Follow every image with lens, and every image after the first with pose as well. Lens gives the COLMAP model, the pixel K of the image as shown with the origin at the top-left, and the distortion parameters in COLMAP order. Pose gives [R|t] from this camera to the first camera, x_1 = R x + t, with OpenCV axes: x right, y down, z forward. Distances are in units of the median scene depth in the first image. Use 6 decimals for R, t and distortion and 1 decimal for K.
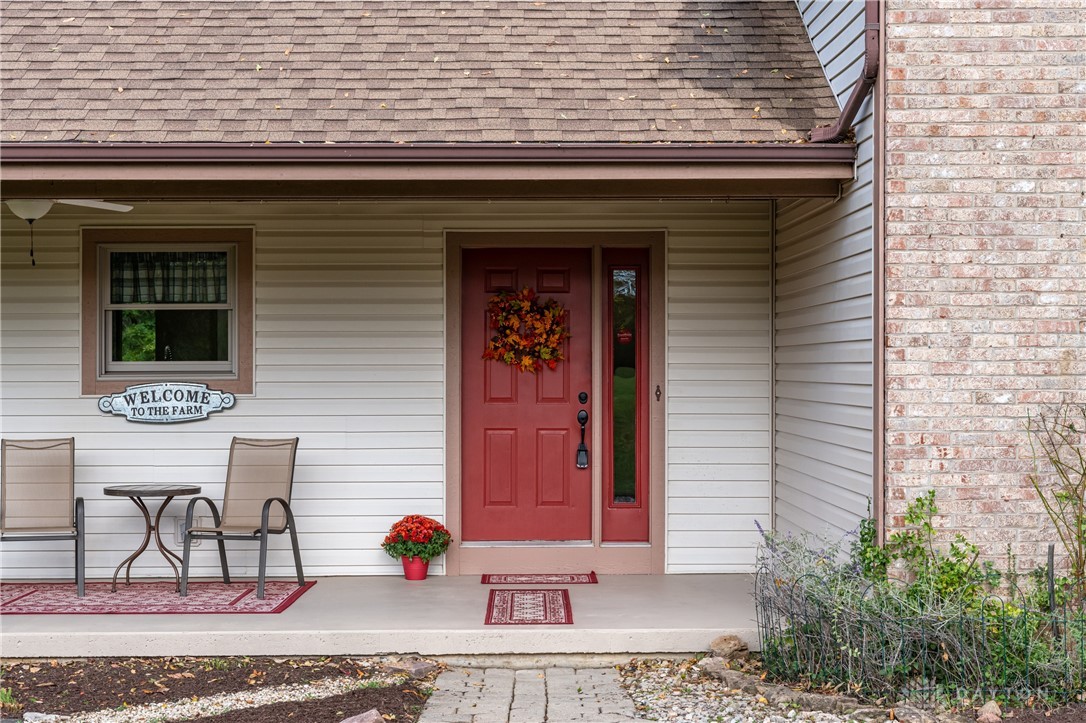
lens RADIAL K [[1816.0, 0, 542.7], [0, 1816.0, 360.9], [0, 0, 1]] dist [0.014910, 0.000000]
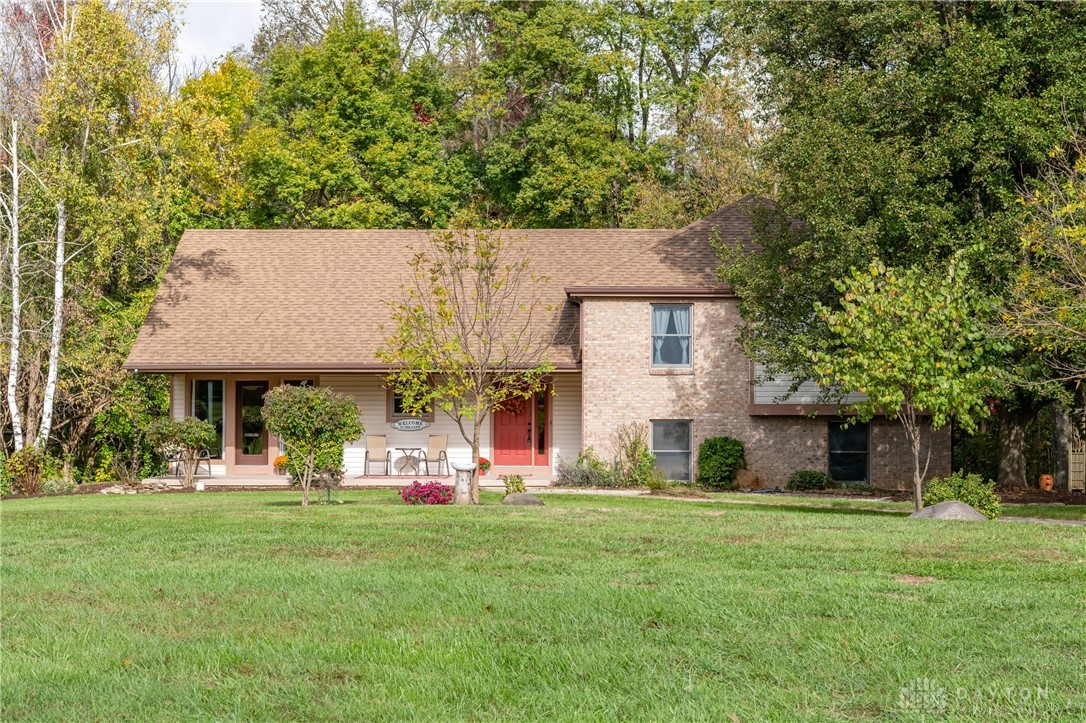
lens RADIAL K [[1816.0, 0, 543.1], [0, 1816.0, 362.6], [0, 0, 1]] dist [0.014910, 0.000000]
pose [[0.998510, 0.002979, -0.054492, 0.289161], [-0.003913, 0.999847, -0.017032, -0.046781], [0.054433, 0.017219, 0.998369, -3.009124]]
